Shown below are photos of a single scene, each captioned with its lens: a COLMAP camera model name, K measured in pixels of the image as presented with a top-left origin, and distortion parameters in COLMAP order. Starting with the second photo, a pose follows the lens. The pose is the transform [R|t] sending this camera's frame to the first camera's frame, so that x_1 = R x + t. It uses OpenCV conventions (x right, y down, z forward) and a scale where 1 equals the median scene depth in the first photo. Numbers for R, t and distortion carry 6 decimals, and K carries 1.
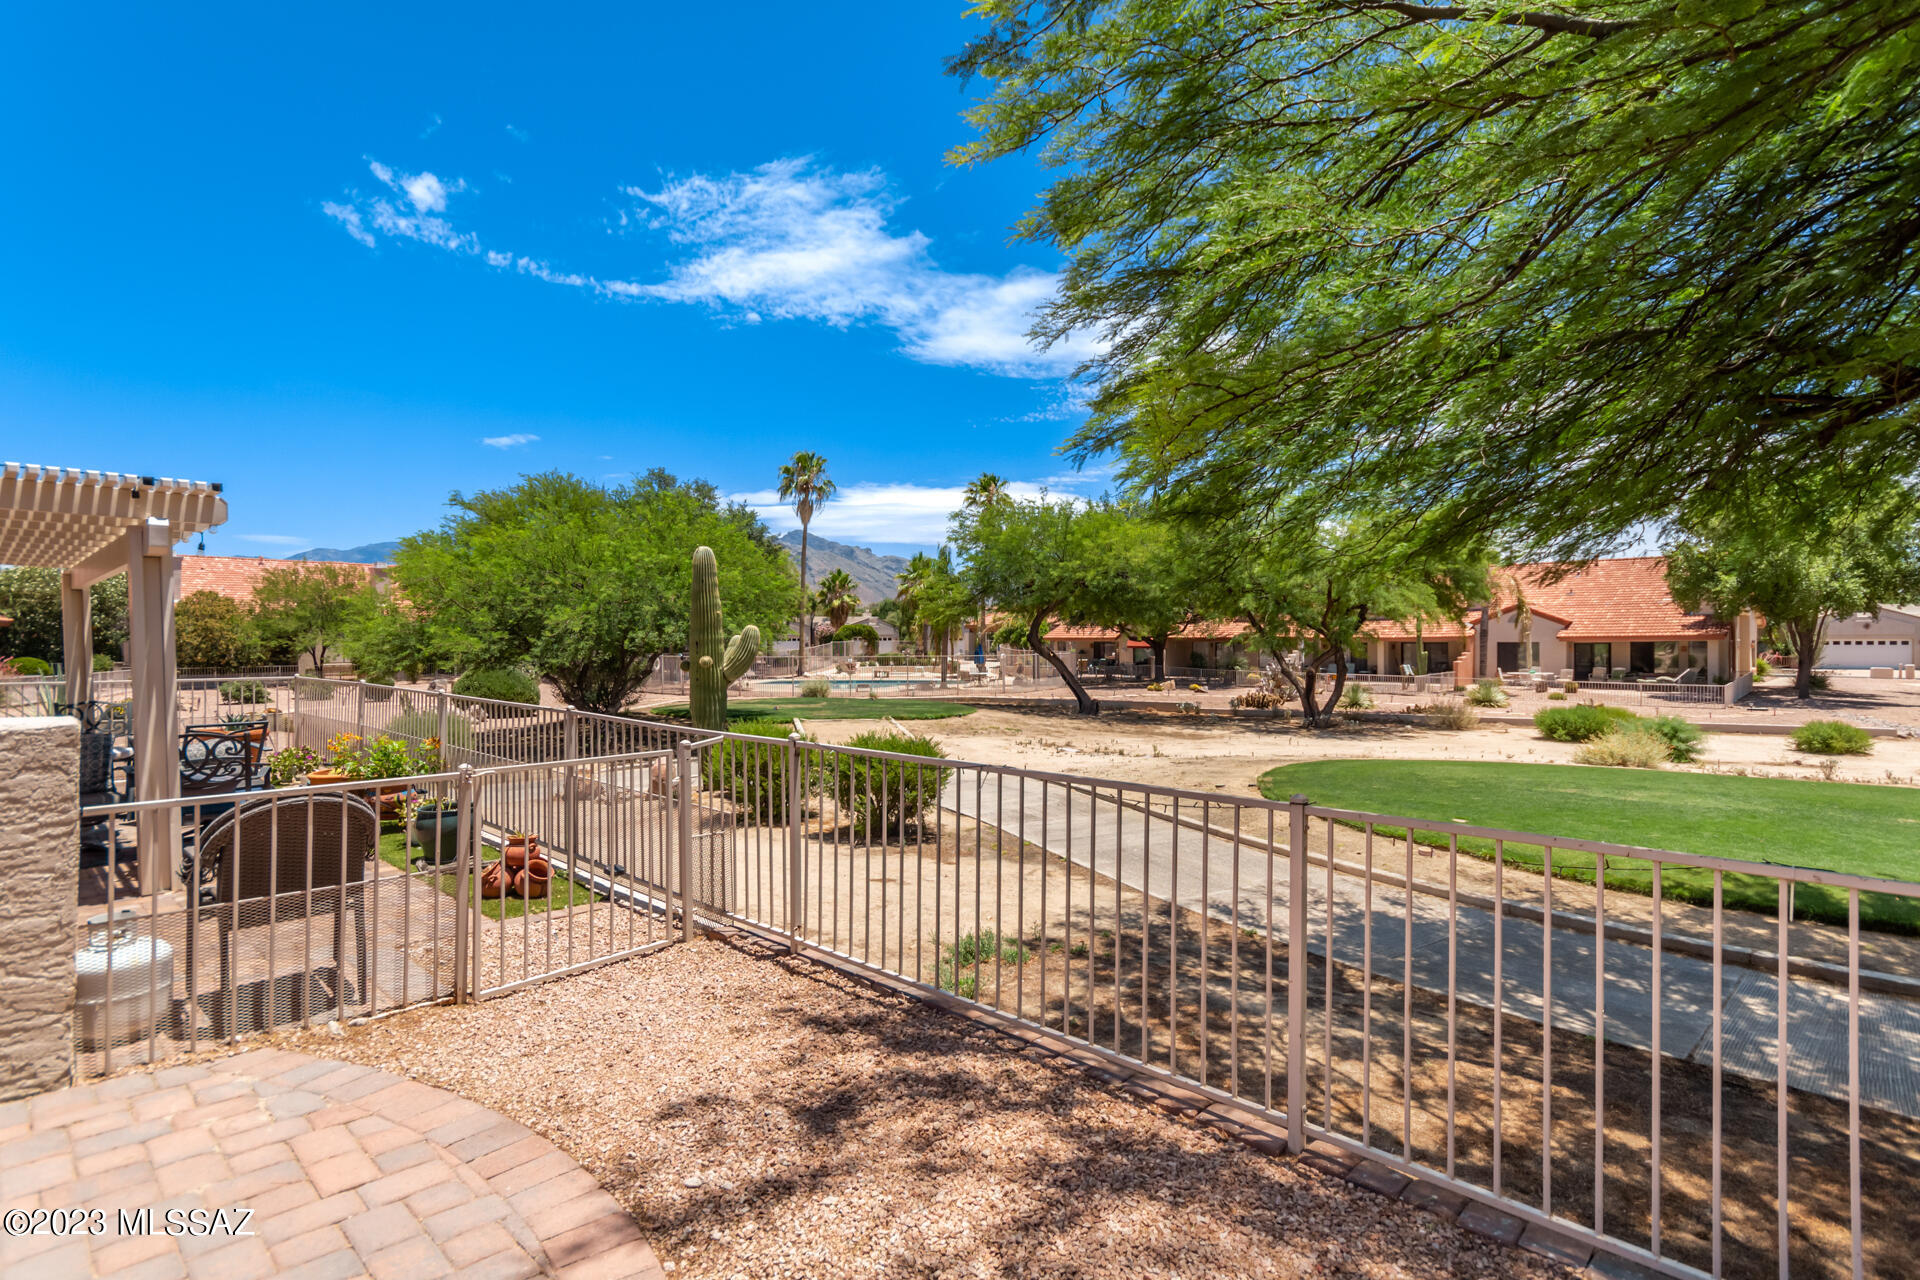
lens RADIAL K [[952.3, 0, 968.0], [0, 952.3, 636.0], [0, 0, 1]] dist [0.023110, 0.000759]
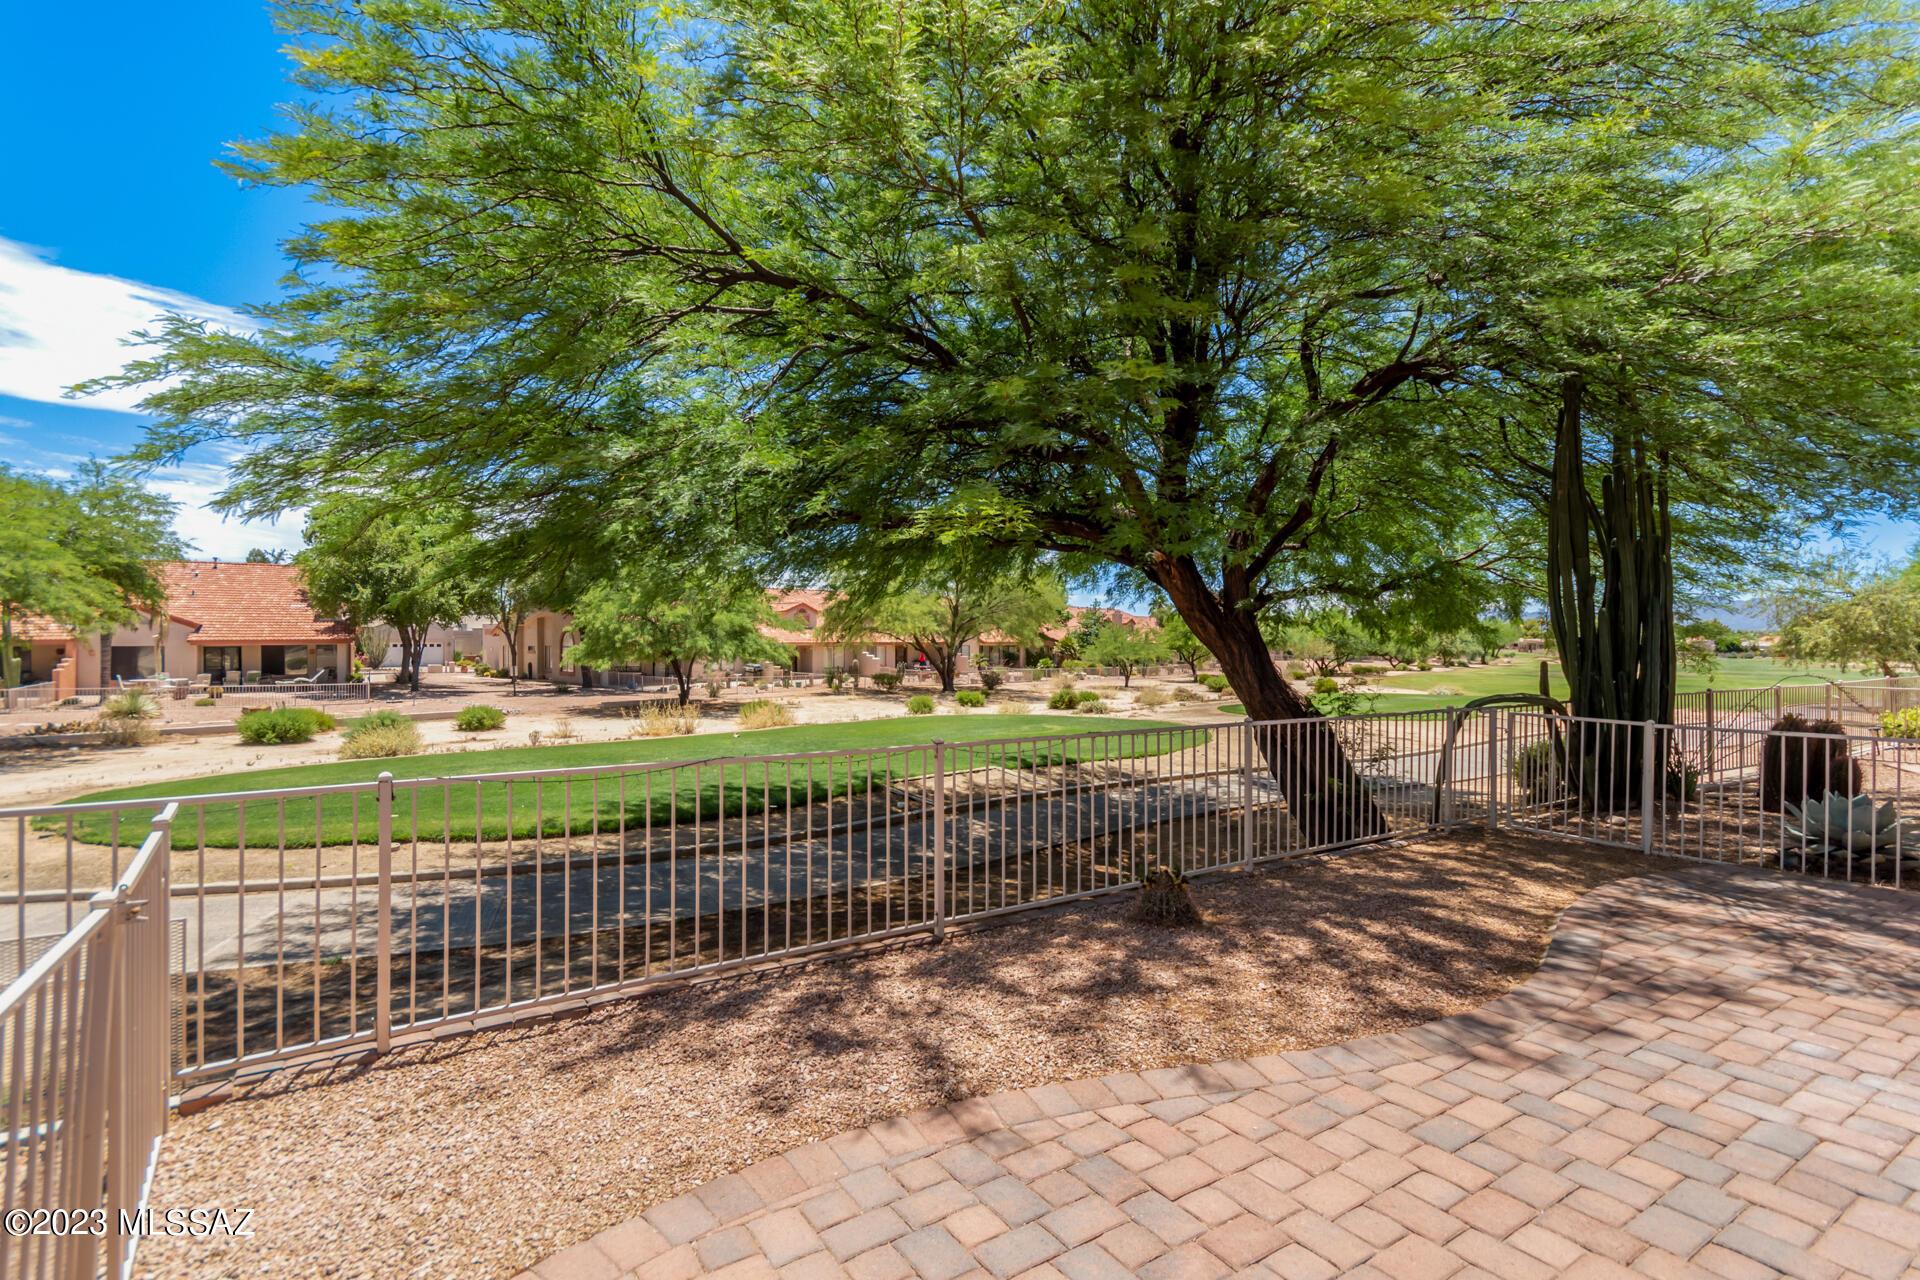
lens RADIAL K [[902.9, 0, 965.1], [0, 902.9, 641.8], [0, 0, 1]] dist [0.013571, -0.000204]
pose [[0.241182, 0.000995, 0.970480, -0.086708], [-0.003516, 0.999994, -0.000151, -0.000578], [-0.970474, -0.003376, 0.241184, 0.039882]]
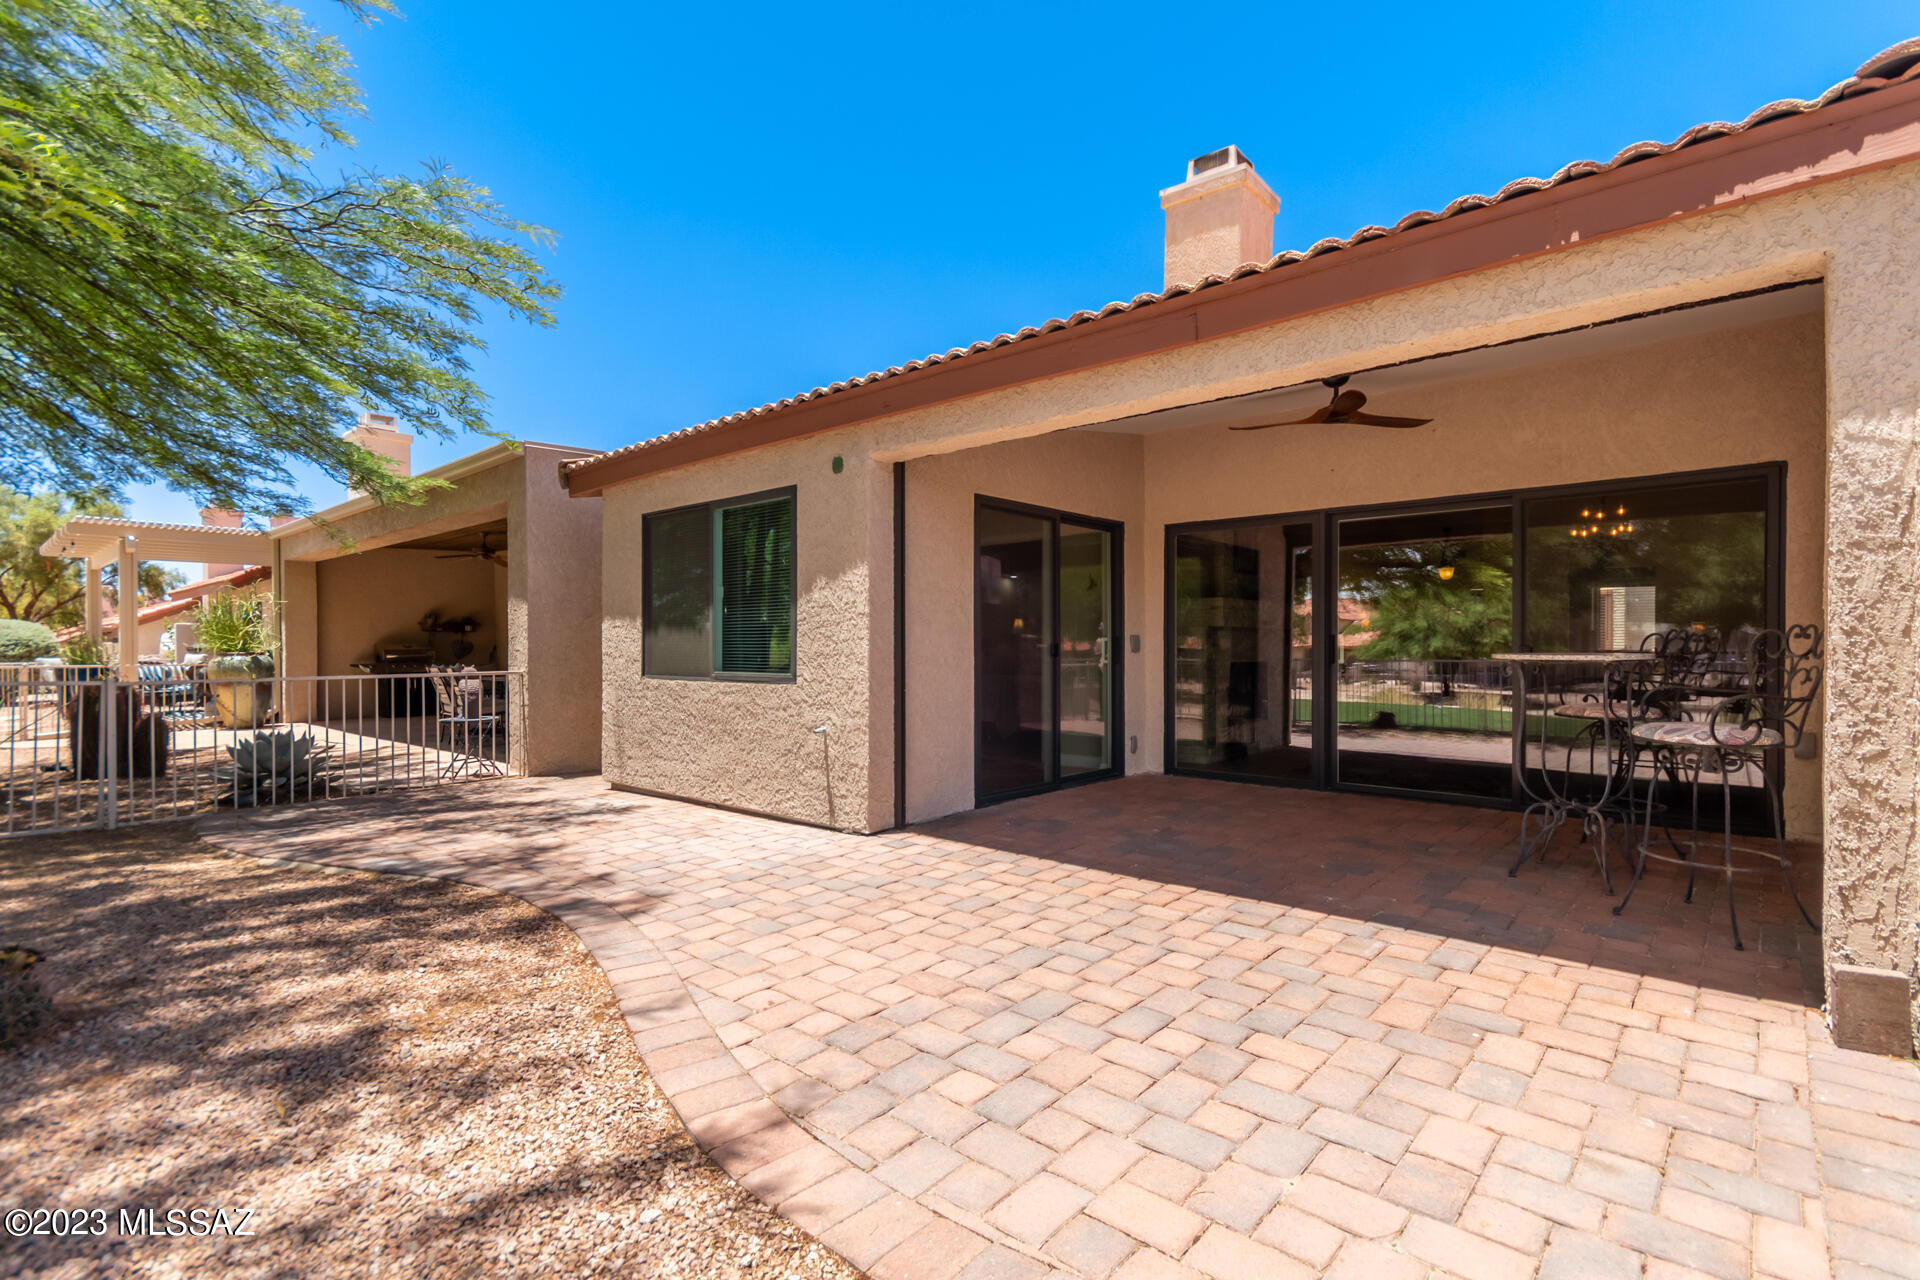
lens RADIAL K [[876.4, 0, 960.0], [0, 876.4, 640.0], [0, 0, 1]] dist [-0.000803, 0.000039]
pose [[-0.999608, 0.002958, -0.027854, -0.031655], [0.003349, 0.999896, -0.013999, 0.008709], [0.027810, -0.014087, -0.999514, 0.105048]]
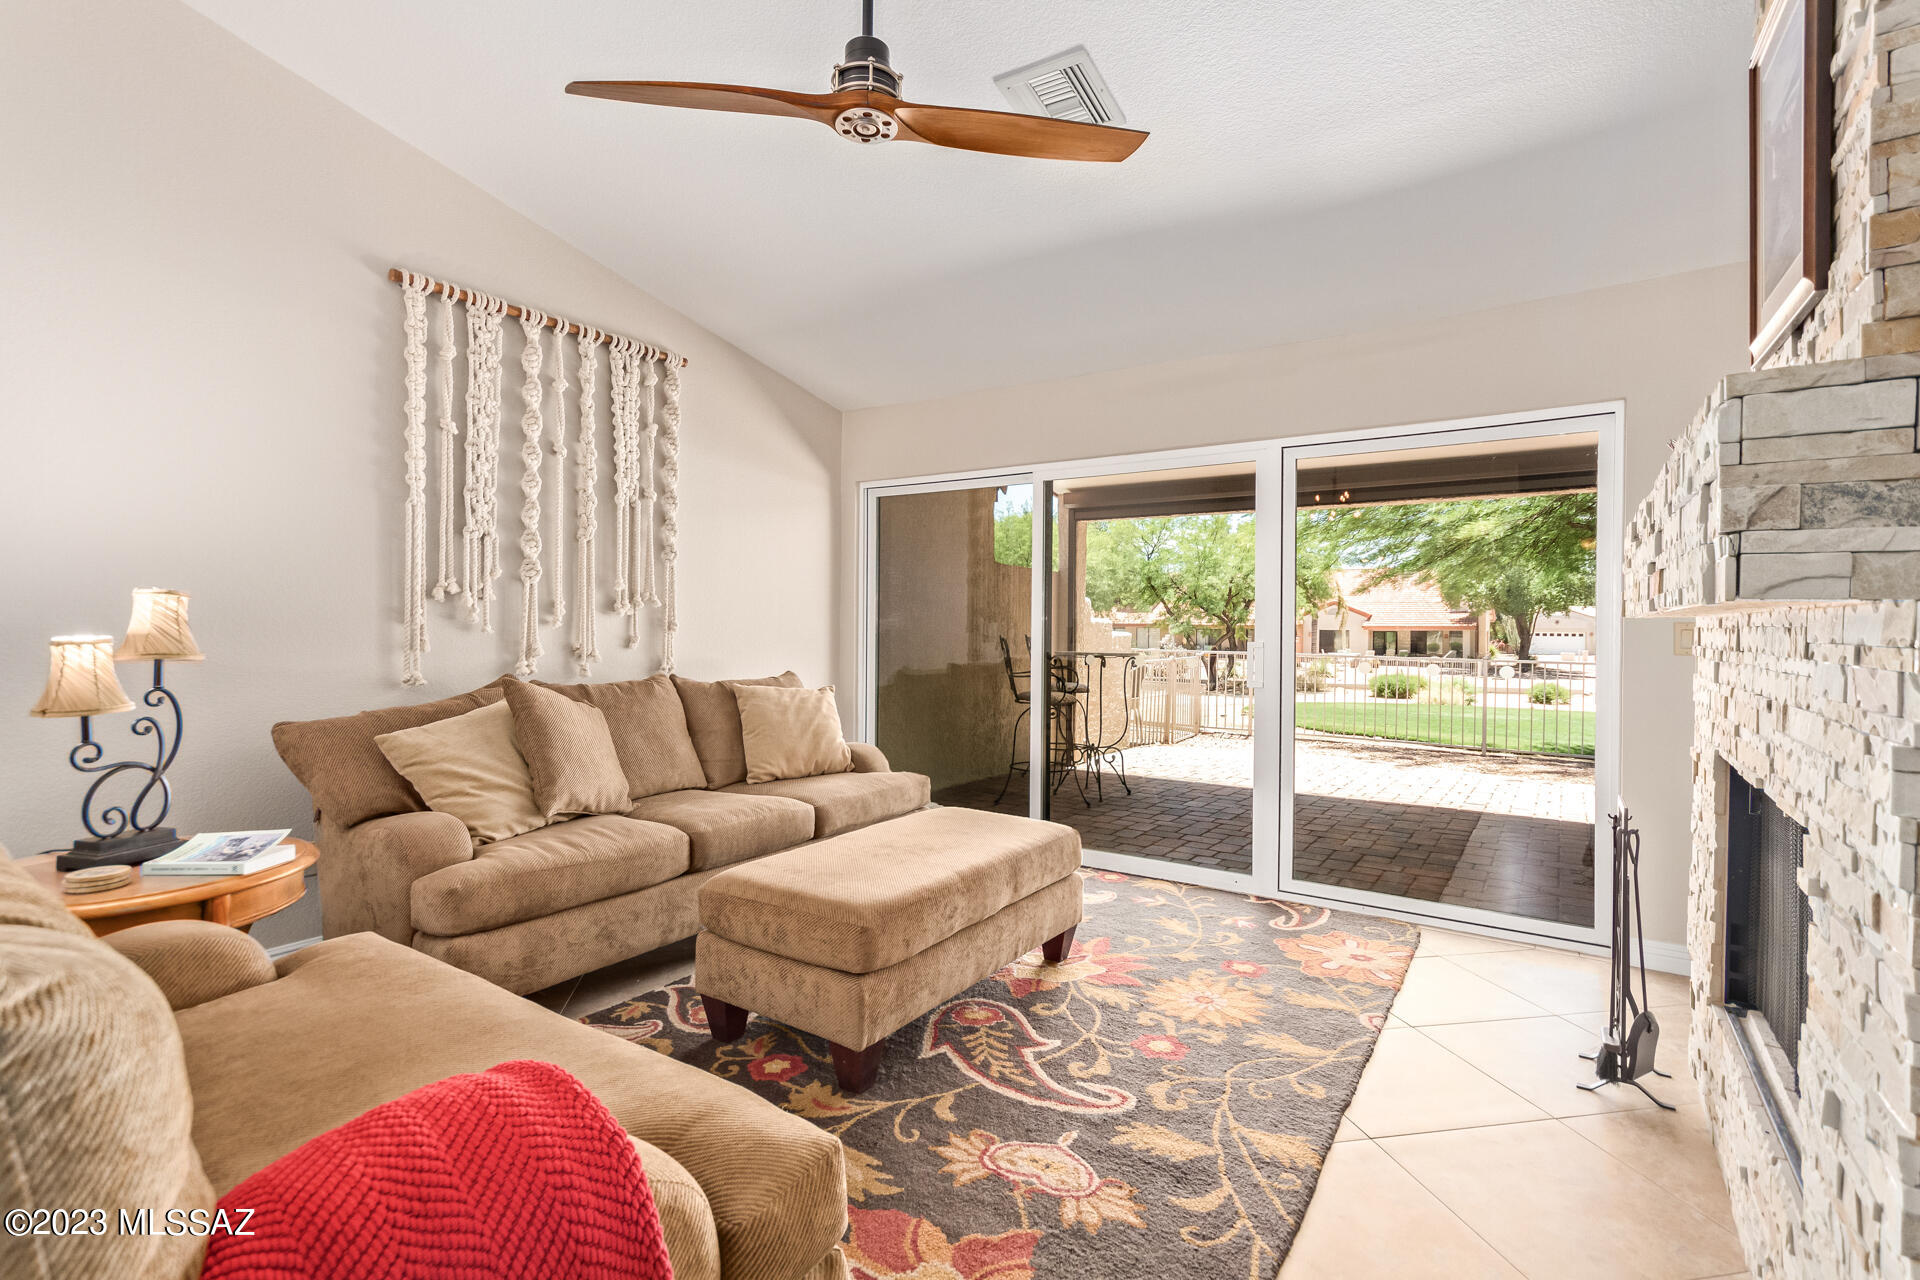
lens RADIAL K [[892.0, 0, 963.3], [0, 892.0, 632.4], [0, 0, 1]] dist [0.002615, 0.000500]
pose [[0.985989, 0.013510, 0.166260, -0.148209], [-0.015587, 0.999816, 0.011194, 0.004551], [-0.166078, -0.013629, 0.986018, -0.133588]]
